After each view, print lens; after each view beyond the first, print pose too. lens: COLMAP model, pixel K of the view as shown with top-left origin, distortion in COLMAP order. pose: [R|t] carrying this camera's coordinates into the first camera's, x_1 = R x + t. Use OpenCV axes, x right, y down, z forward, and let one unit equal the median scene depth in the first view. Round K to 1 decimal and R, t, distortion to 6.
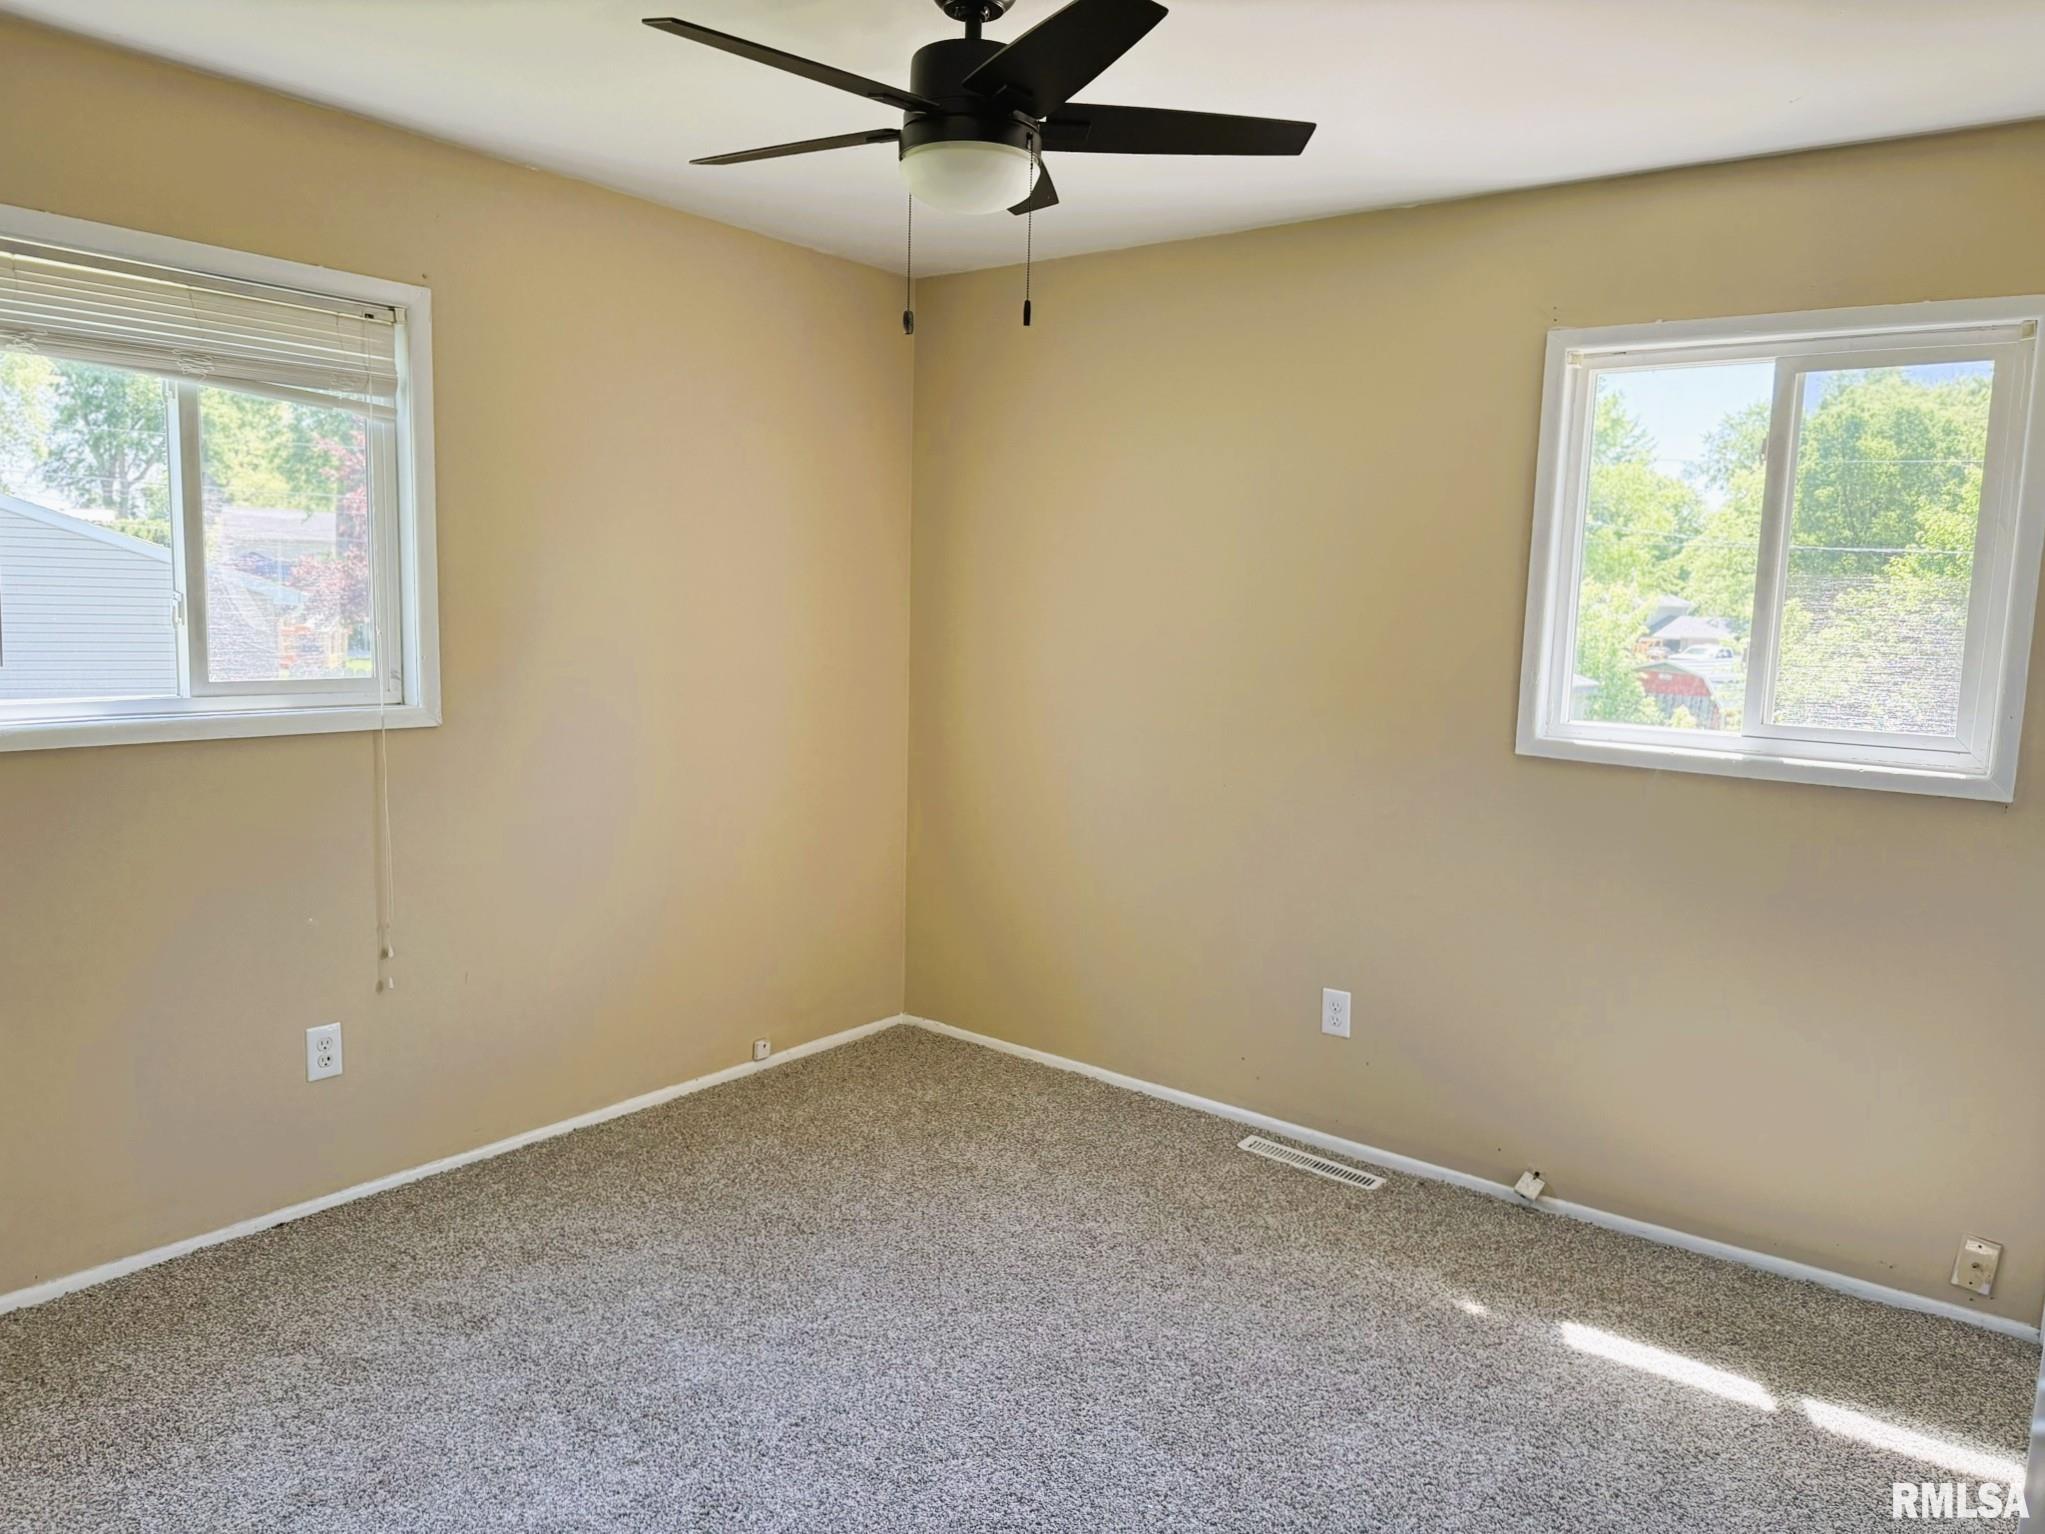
lens RADIAL K [[1450.3, 0, 1030.9], [0, 1450.3, 772.0], [0, 0, 1]] dist [0.076720, -0.019424]
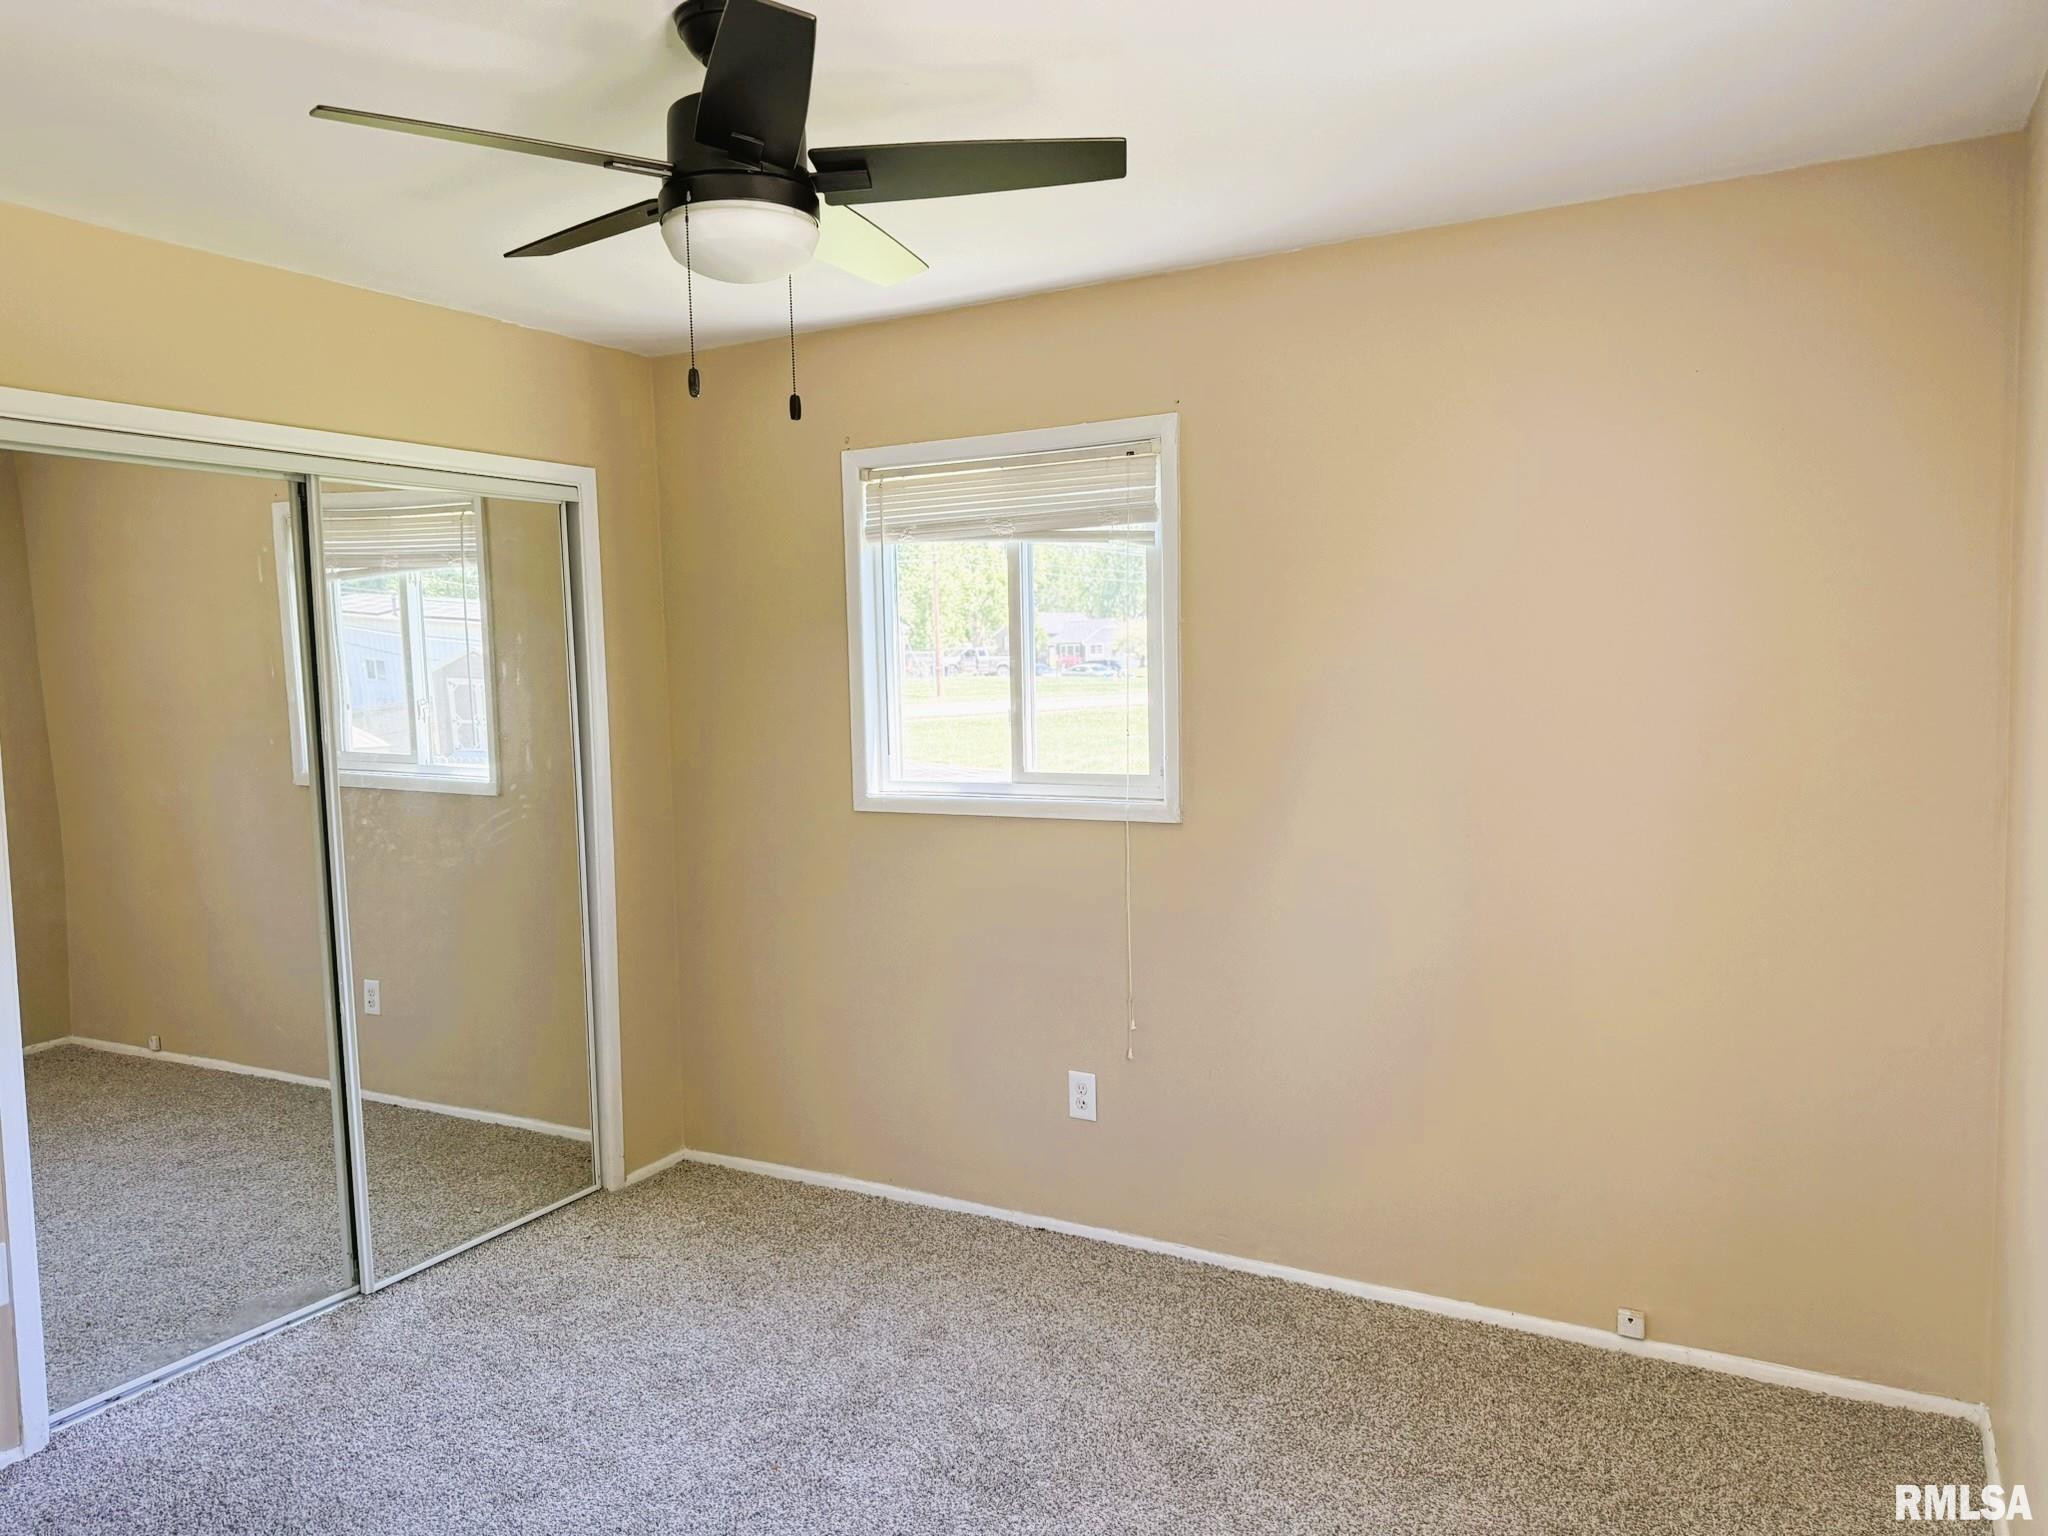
lens RADIAL K [[1452.4, 0, 1031.7], [0, 1452.4, 763.2], [0, 0, 1]] dist [0.076720, -0.019424]
pose [[0.135854, 0.031354, -0.990233, 0.650875], [-0.099090, 0.994917, 0.017908, -0.087617], [0.985761, 0.095689, 0.138271, 0.802769]]
